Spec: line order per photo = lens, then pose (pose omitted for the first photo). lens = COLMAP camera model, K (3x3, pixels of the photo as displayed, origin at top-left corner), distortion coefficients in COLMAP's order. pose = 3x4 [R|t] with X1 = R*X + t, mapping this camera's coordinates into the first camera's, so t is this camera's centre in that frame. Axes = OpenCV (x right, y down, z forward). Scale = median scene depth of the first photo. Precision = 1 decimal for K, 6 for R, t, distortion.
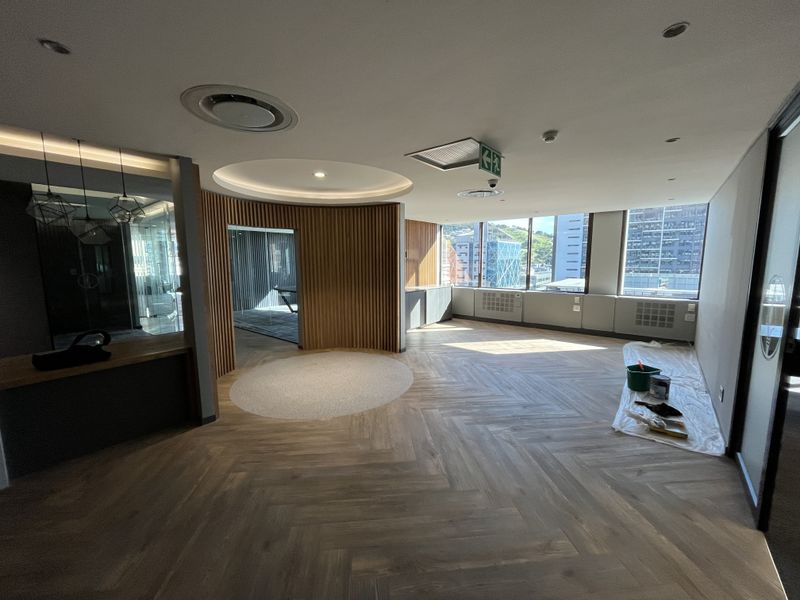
lens RADIAL K [[324.3, 0, 396.9], [0, 324.3, 302.2], [0, 0, 1]] dist [-0.002902, -0.000665]
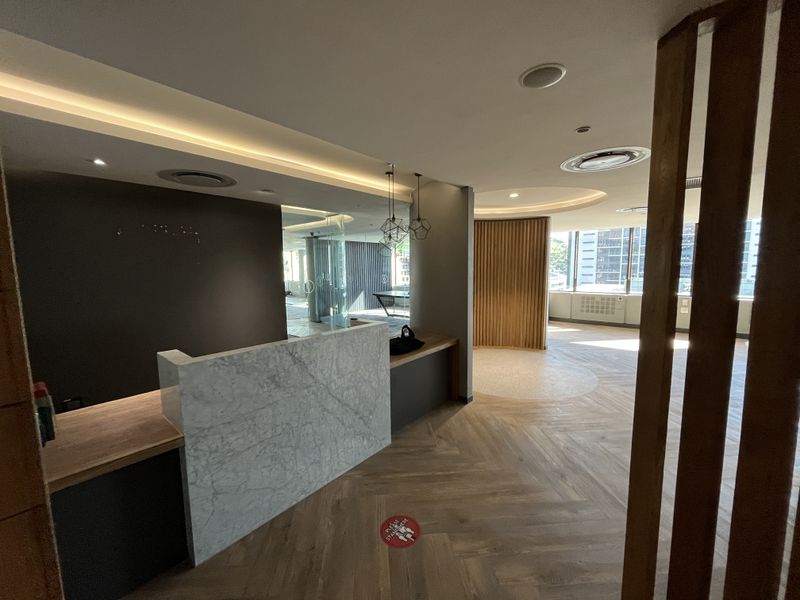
lens RADIAL K [[324.3, 0, 401.1], [0, 324.3, 299.7], [0, 0, 1]] dist [-0.002902, -0.000665]
pose [[0.999725, -0.003712, -0.023153, -0.334758], [0.003088, 0.999632, -0.026956, 0.008632], [0.023244, 0.026877, 0.999368, -0.095416]]
